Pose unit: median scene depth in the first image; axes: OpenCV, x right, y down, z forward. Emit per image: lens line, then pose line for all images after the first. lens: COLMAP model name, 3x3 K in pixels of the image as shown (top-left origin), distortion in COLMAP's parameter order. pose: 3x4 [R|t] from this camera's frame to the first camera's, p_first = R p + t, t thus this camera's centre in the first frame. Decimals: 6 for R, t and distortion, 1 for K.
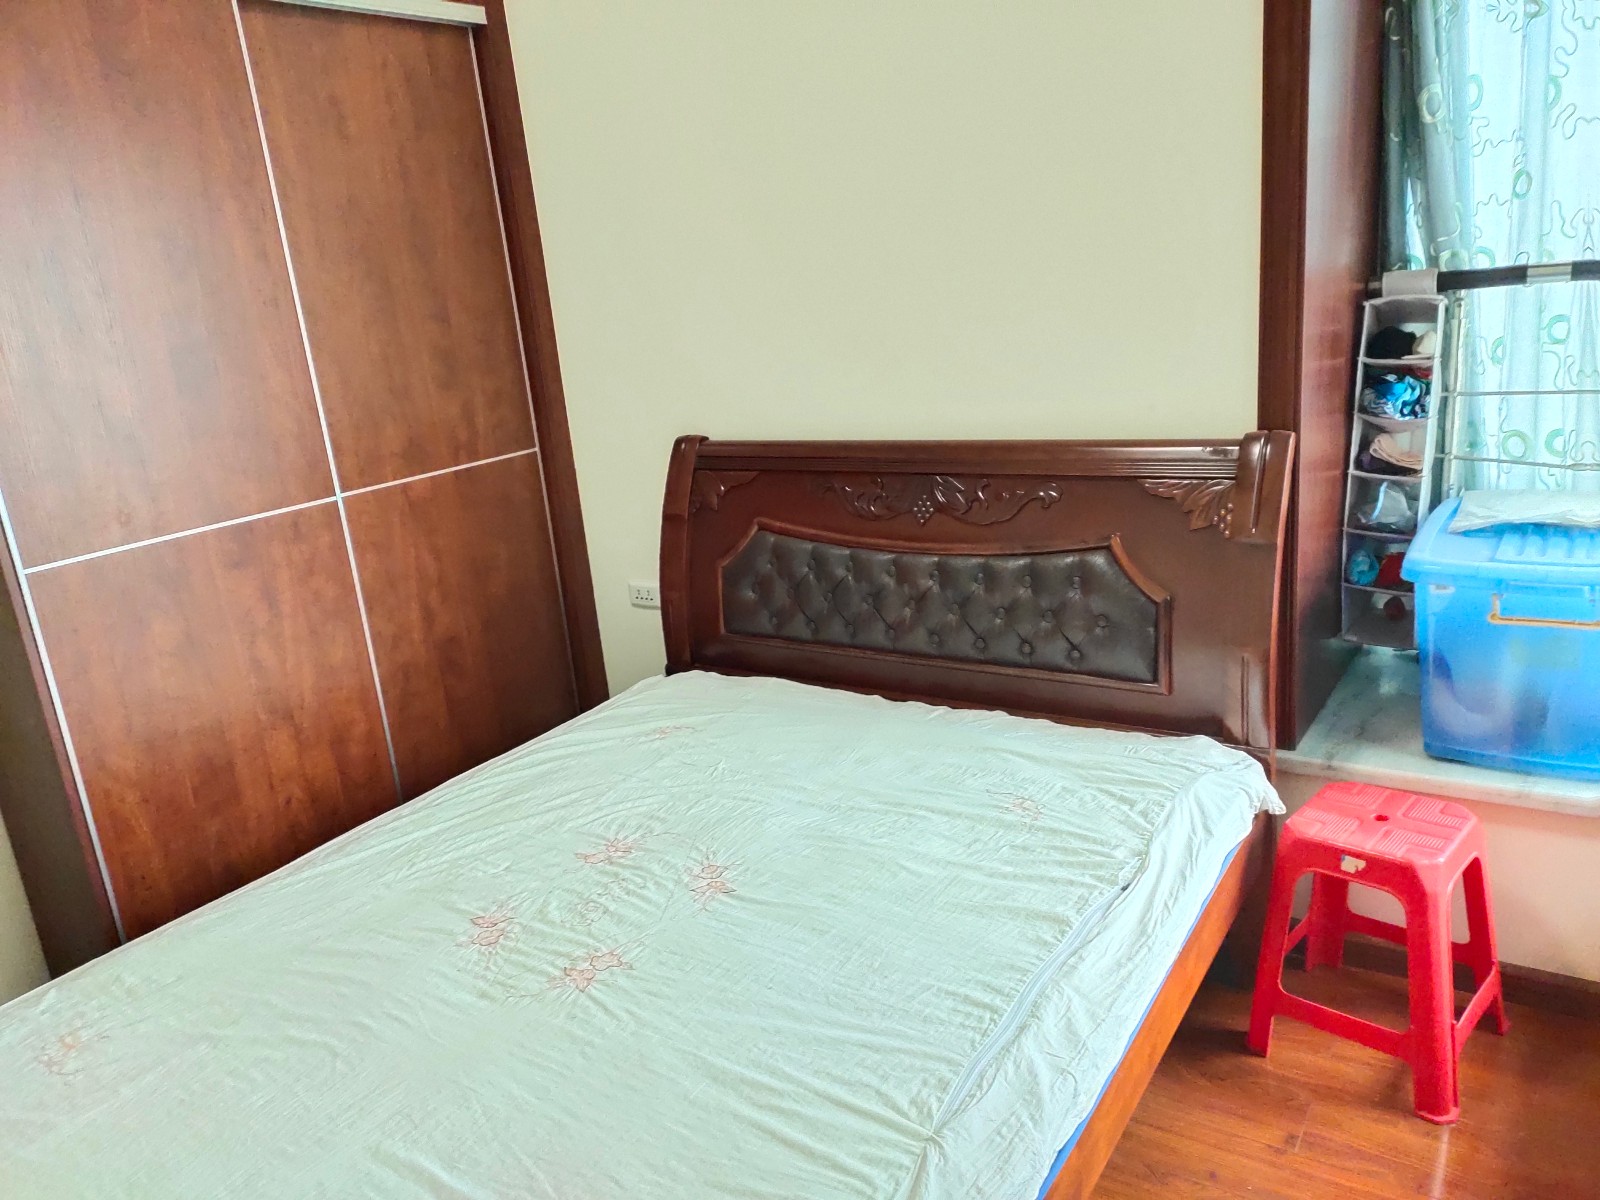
lens RADIAL K [[1177.5, 0, 800.0], [0, 1177.5, 600.0], [0, 0, 1]] dist [0.031500, -0.072129]
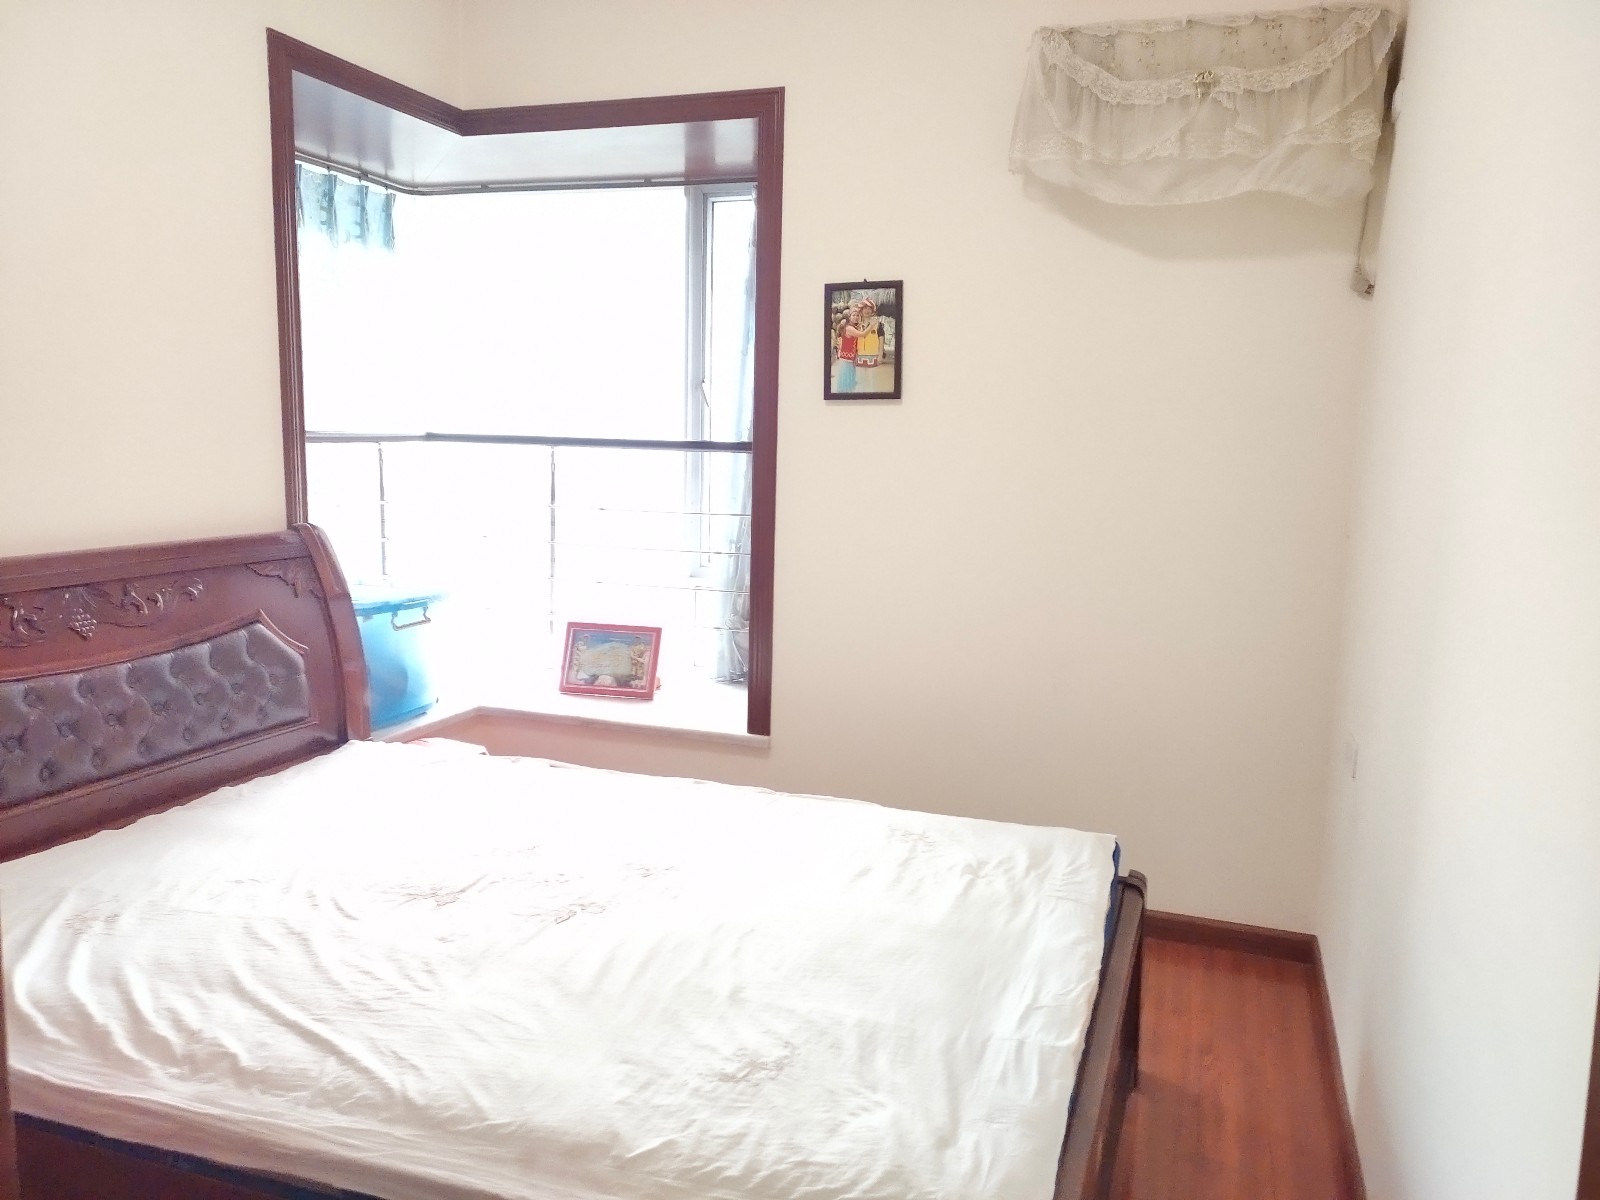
lens RADIAL K [[1177.5, 0, 800.0], [0, 1177.5, 600.0], [0, 0, 1]] dist [0.031500, -0.072129]
pose [[-0.257644, -0.057406, 0.964533, -1.001946], [0.225625, 0.967063, 0.117825, -0.082512], [-0.939528, 0.247979, -0.236206, 0.684942]]
